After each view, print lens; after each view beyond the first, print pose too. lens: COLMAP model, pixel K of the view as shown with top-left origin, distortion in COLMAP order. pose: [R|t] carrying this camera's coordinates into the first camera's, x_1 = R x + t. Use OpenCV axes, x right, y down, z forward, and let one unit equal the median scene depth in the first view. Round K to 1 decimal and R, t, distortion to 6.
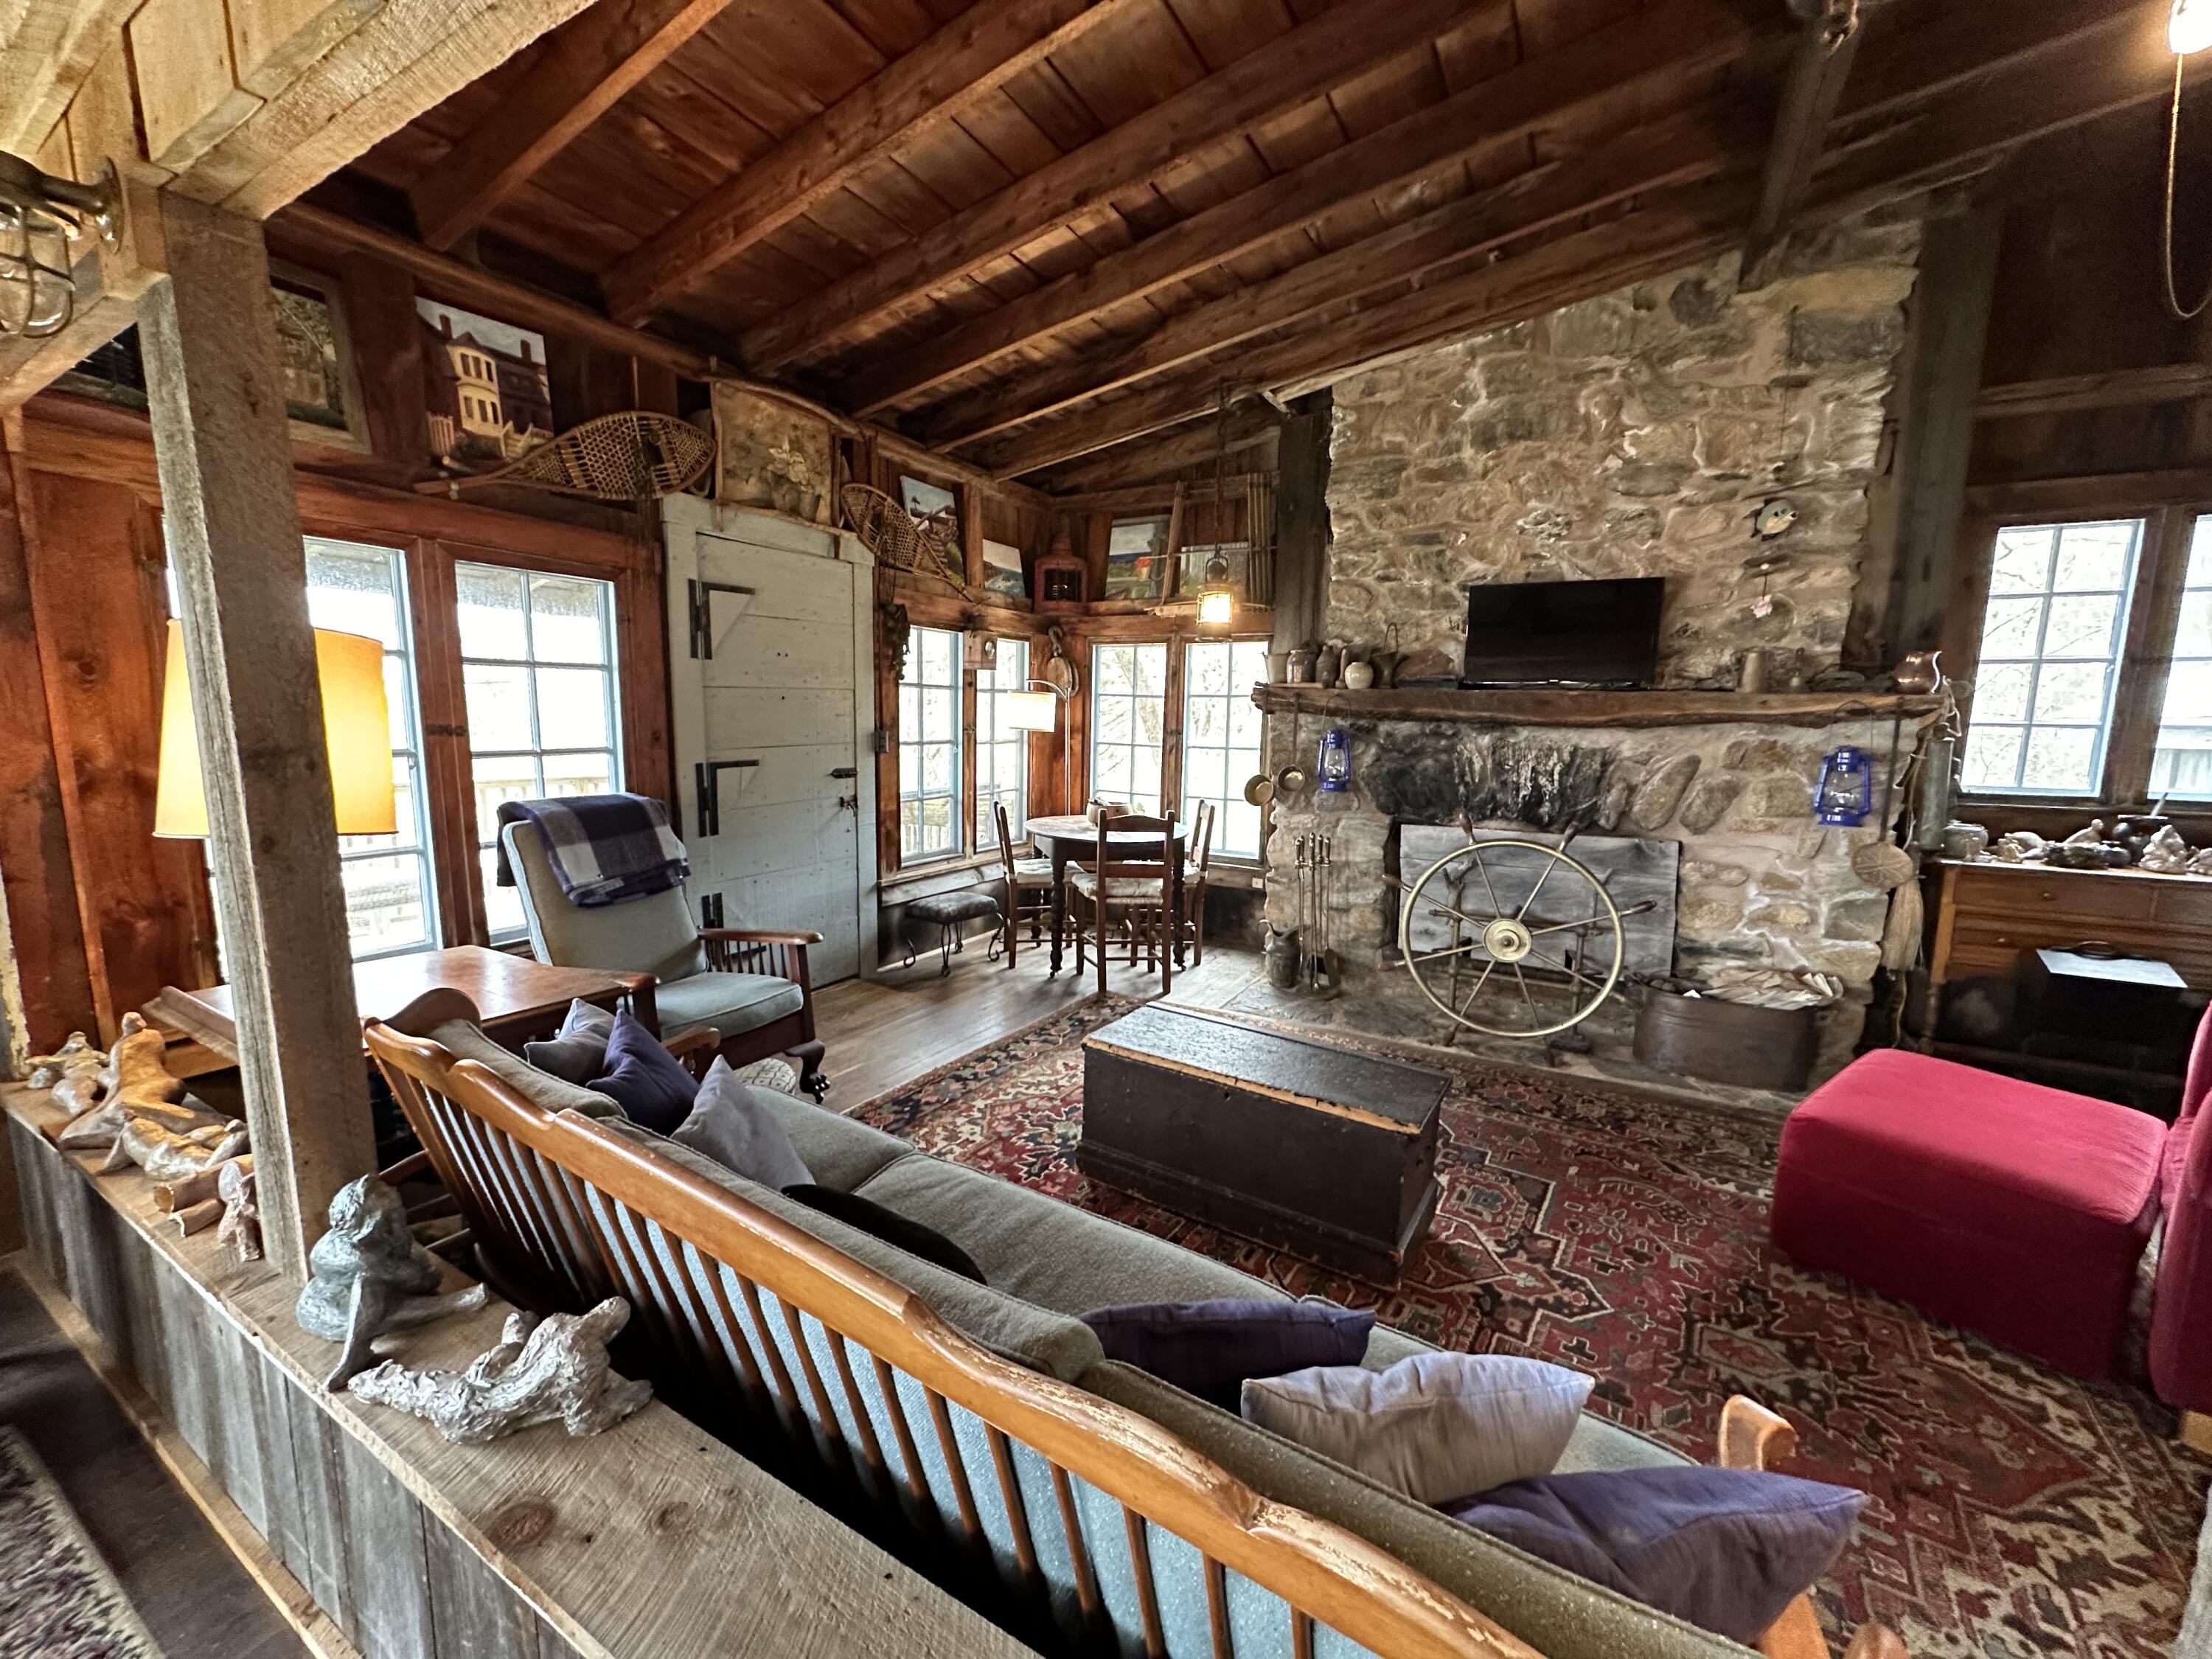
lens RADIAL K [[882.0, 0, 1102.3], [0, 882.0, 836.4], [0, 0, 1]] dist [-0.000724, 0.000274]
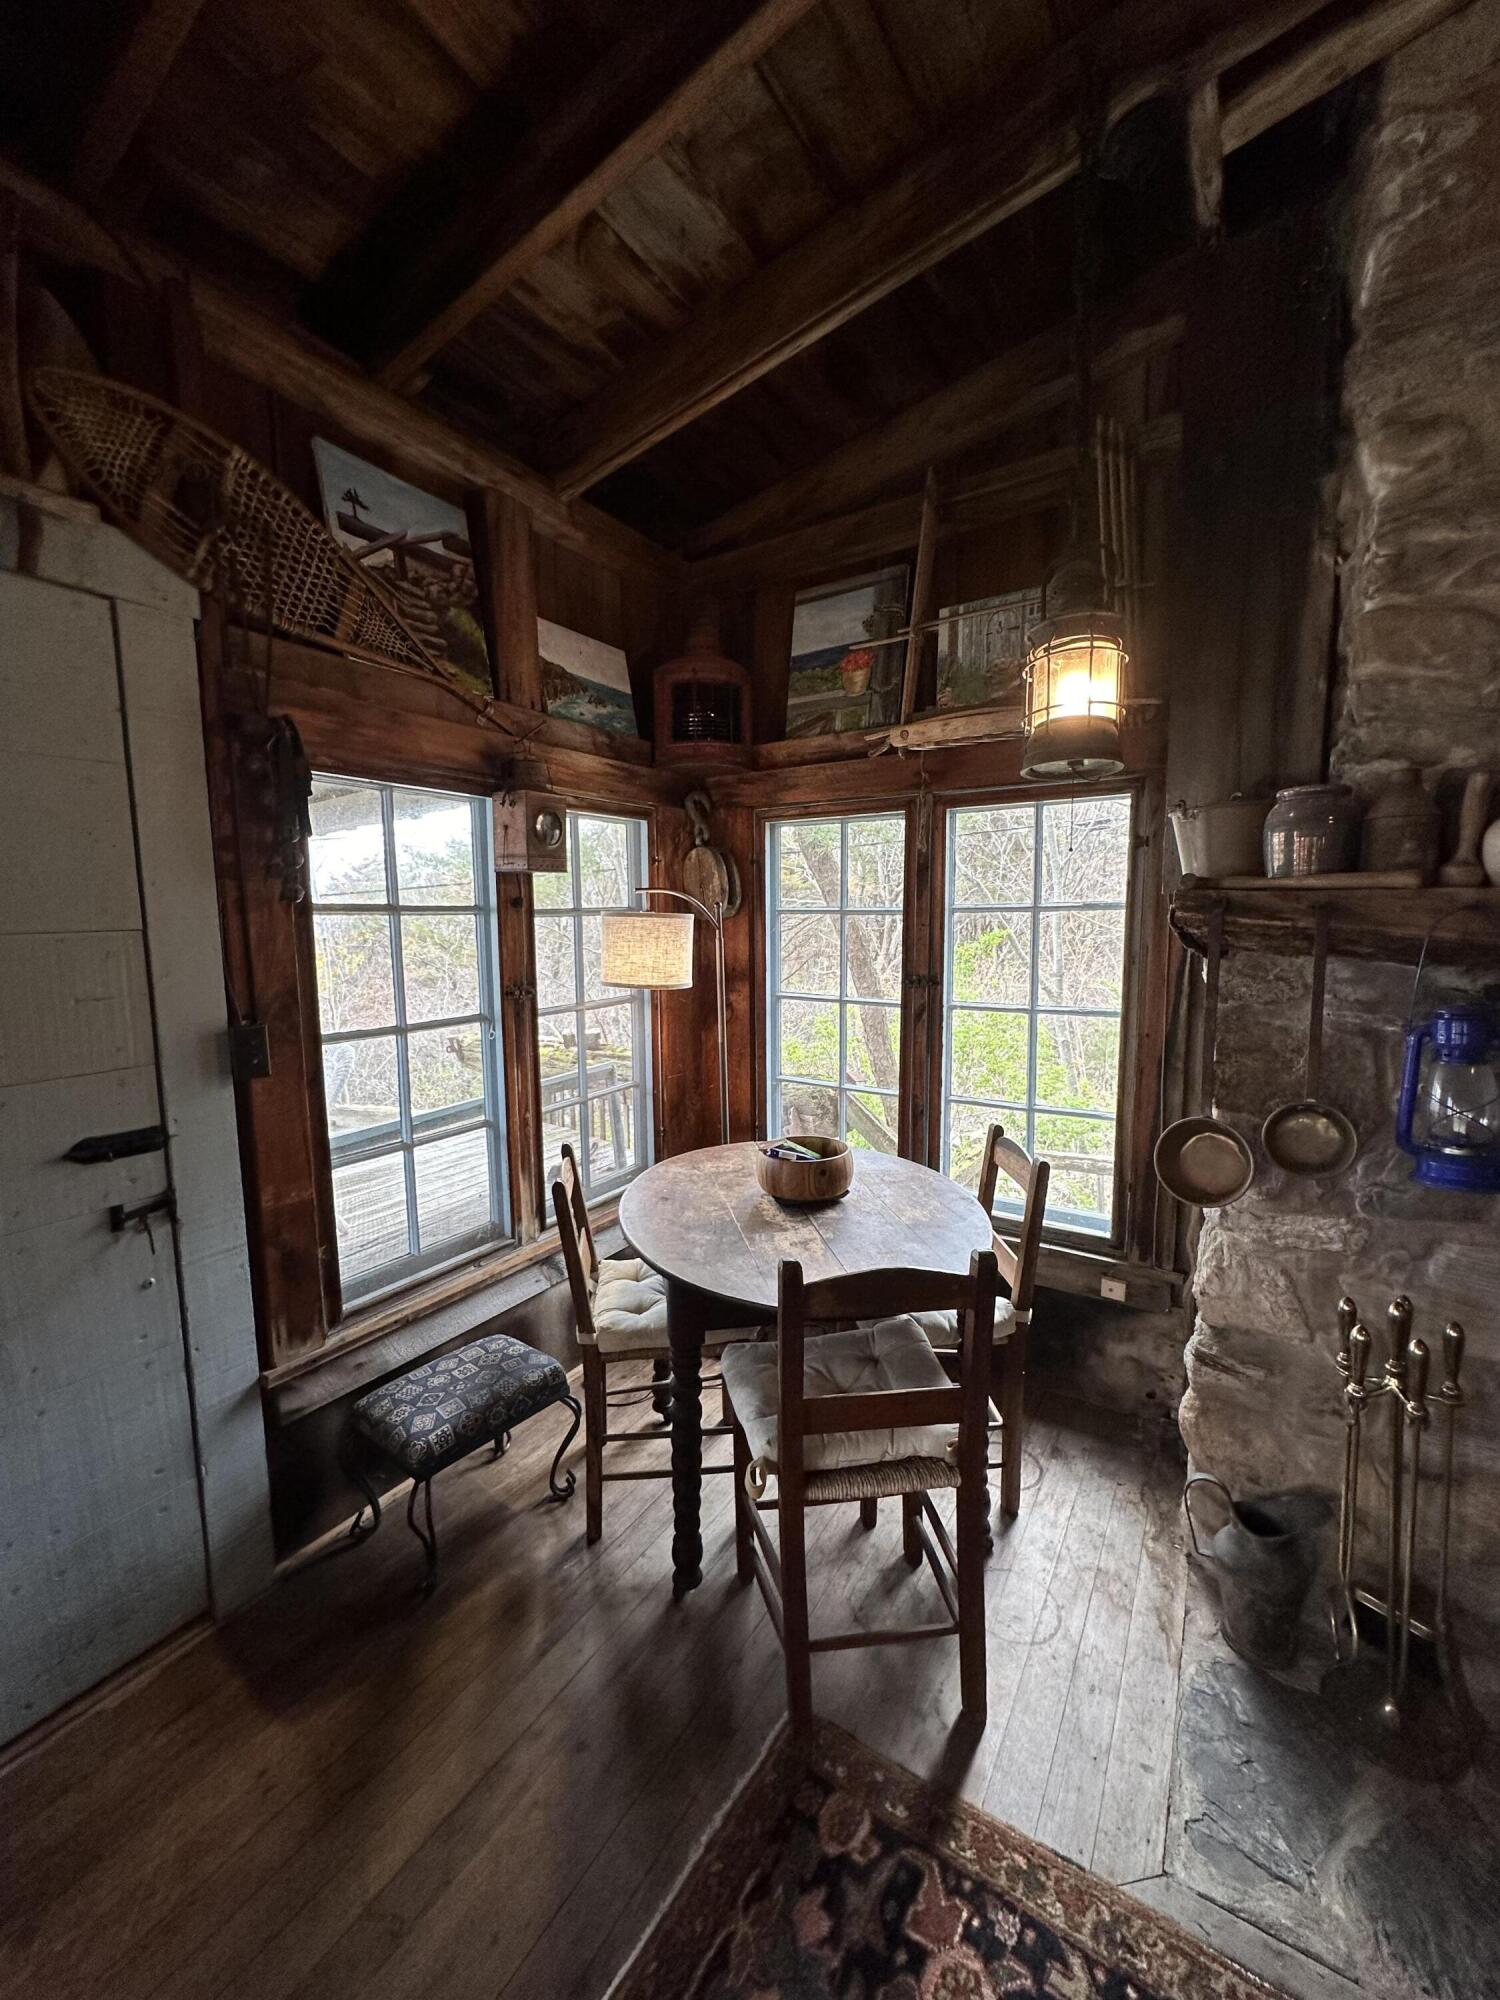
lens RADIAL K [[797.5, 0, 749.3], [0, 797.5, 999.9], [0, 0, 1]] dist [-0.000724, 0.000274]
pose [[0.998315, -0.024535, -0.052594, 0.003786], [0.022700, 0.999122, -0.035215, -0.115928], [0.053412, 0.033961, 0.997995, 0.658540]]
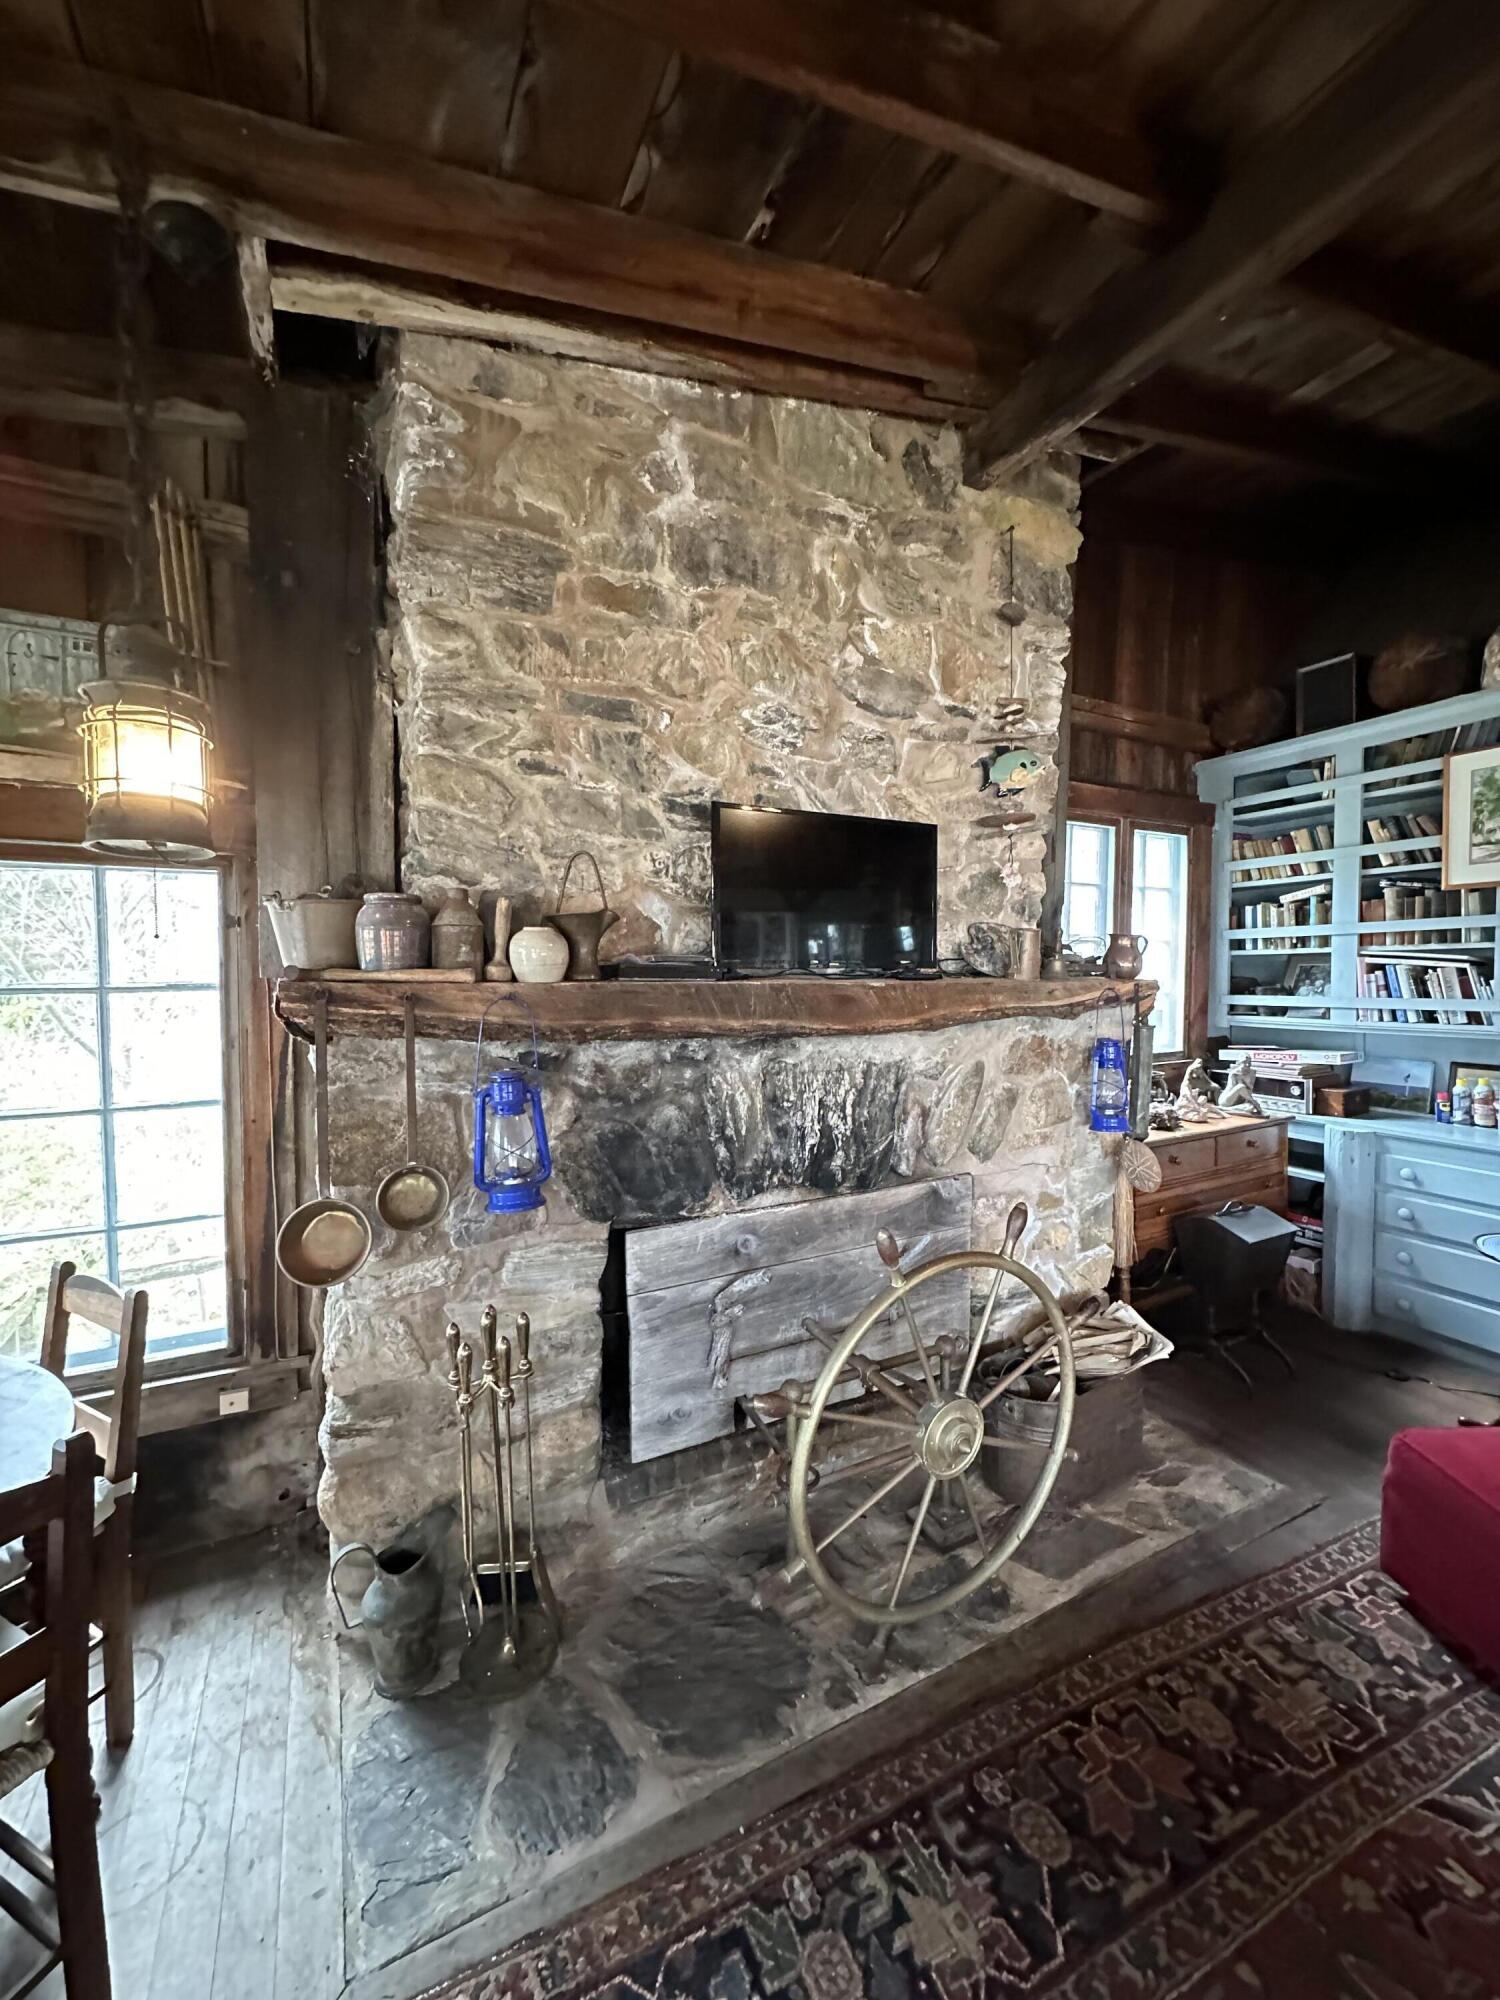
lens RADIAL K [[797.5, 0, 752.1], [0, 797.5, 998.3], [0, 0, 1]] dist [-0.000724, 0.000274]
pose [[0.545172, -0.053498, 0.836616, -0.009312], [0.129206, 0.991400, -0.020799, -0.130401], [-0.828308, 0.119435, 0.547395, 0.648235]]
